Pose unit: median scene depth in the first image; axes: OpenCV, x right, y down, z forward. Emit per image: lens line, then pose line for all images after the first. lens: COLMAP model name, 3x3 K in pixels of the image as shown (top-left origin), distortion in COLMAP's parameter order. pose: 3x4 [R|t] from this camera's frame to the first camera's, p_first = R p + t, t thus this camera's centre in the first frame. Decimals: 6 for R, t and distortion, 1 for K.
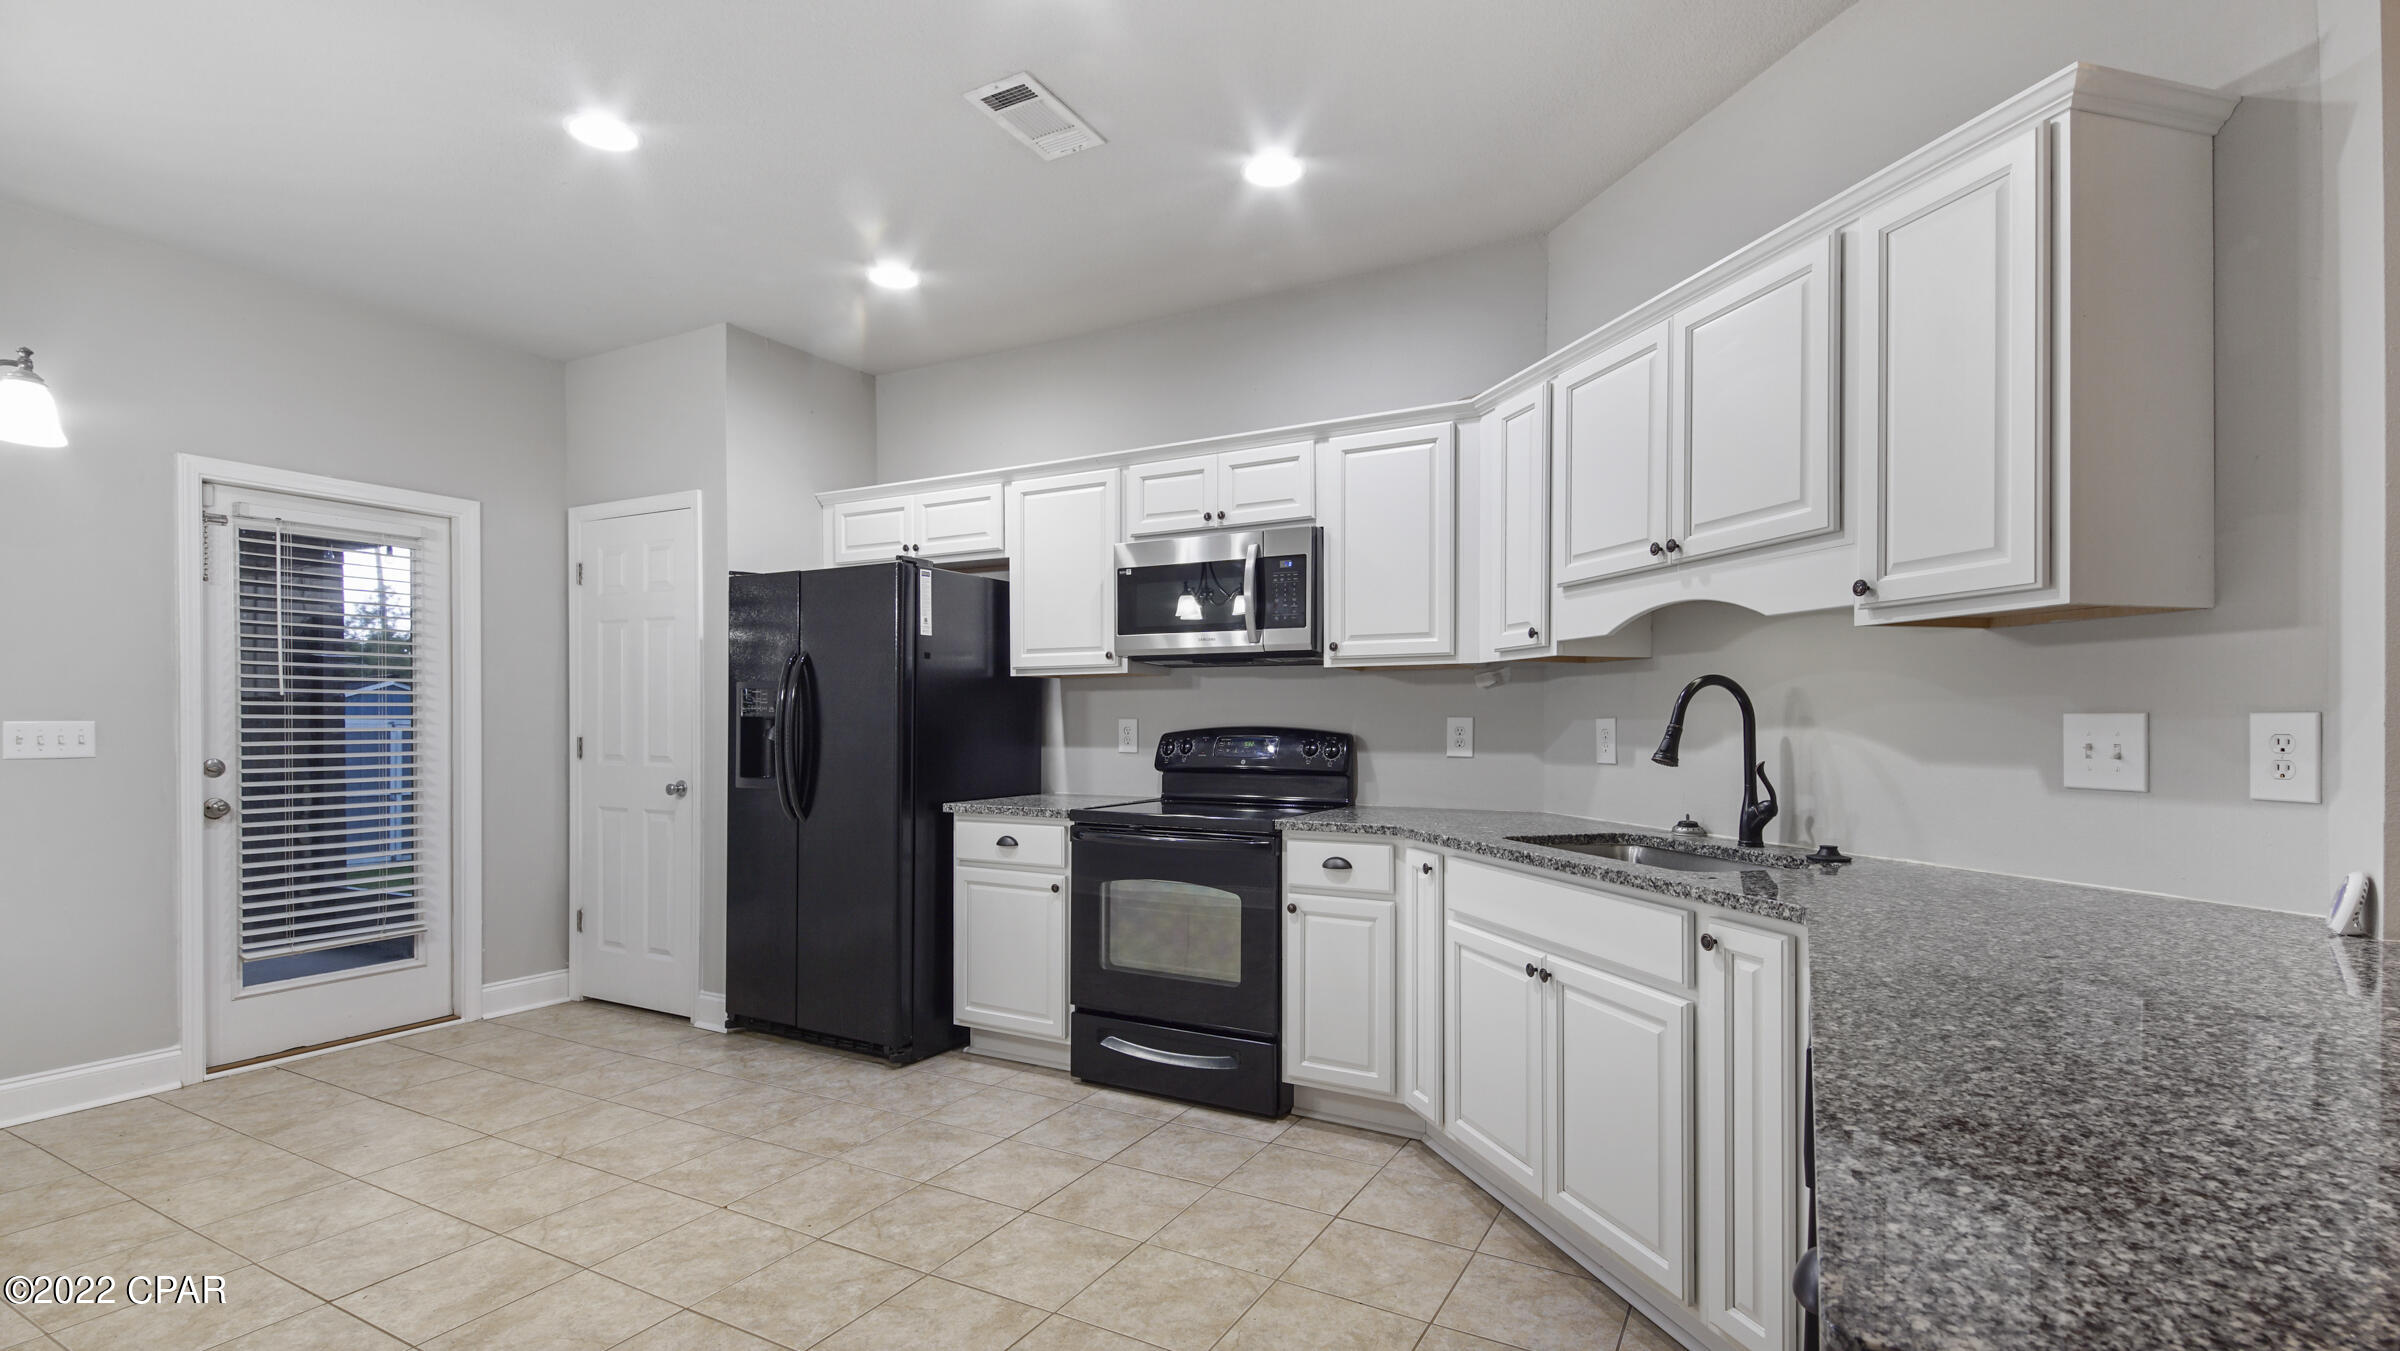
lens RADIAL K [[1077.6, 0, 1208.8], [0, 1077.6, 723.0], [0, 0, 1]] dist [0.054324, -0.031917]
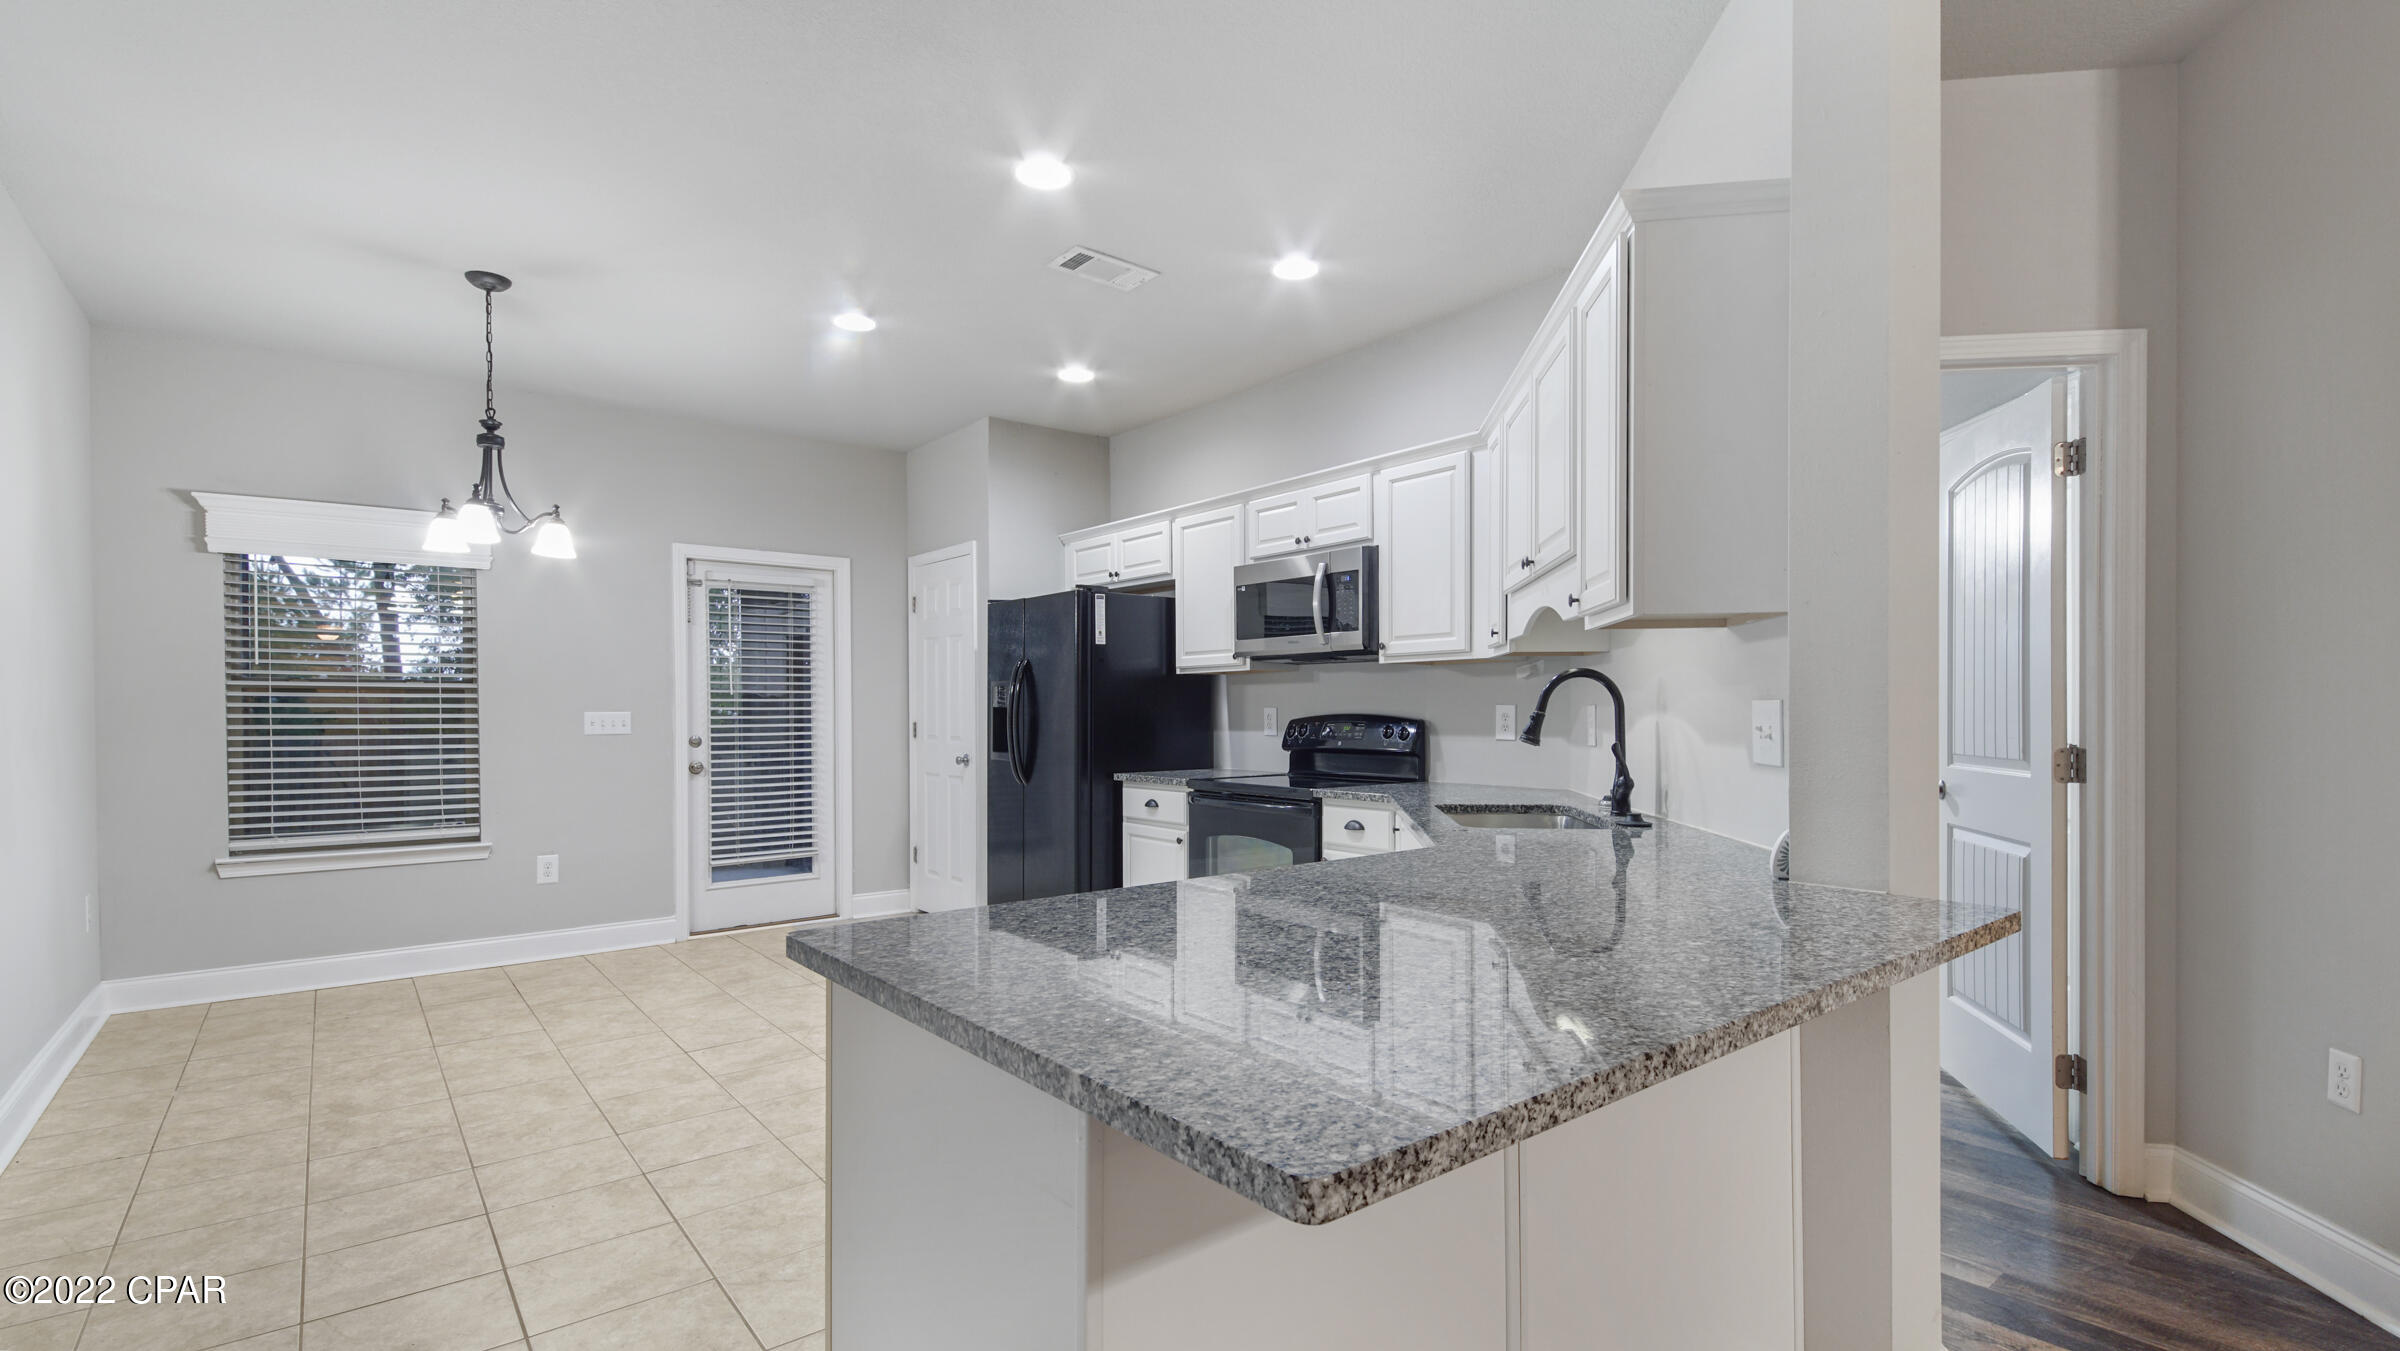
lens RADIAL K [[1077.6, 0, 1208.8], [0, 1077.6, 723.0], [0, 0, 1]] dist [0.054324, -0.031917]
pose [[0.926401, 0.000662, -0.376538, 0.354000], [0.003581, 0.999938, 0.010567, 0.000477], [0.376522, -0.011138, 0.926341, -0.160102]]
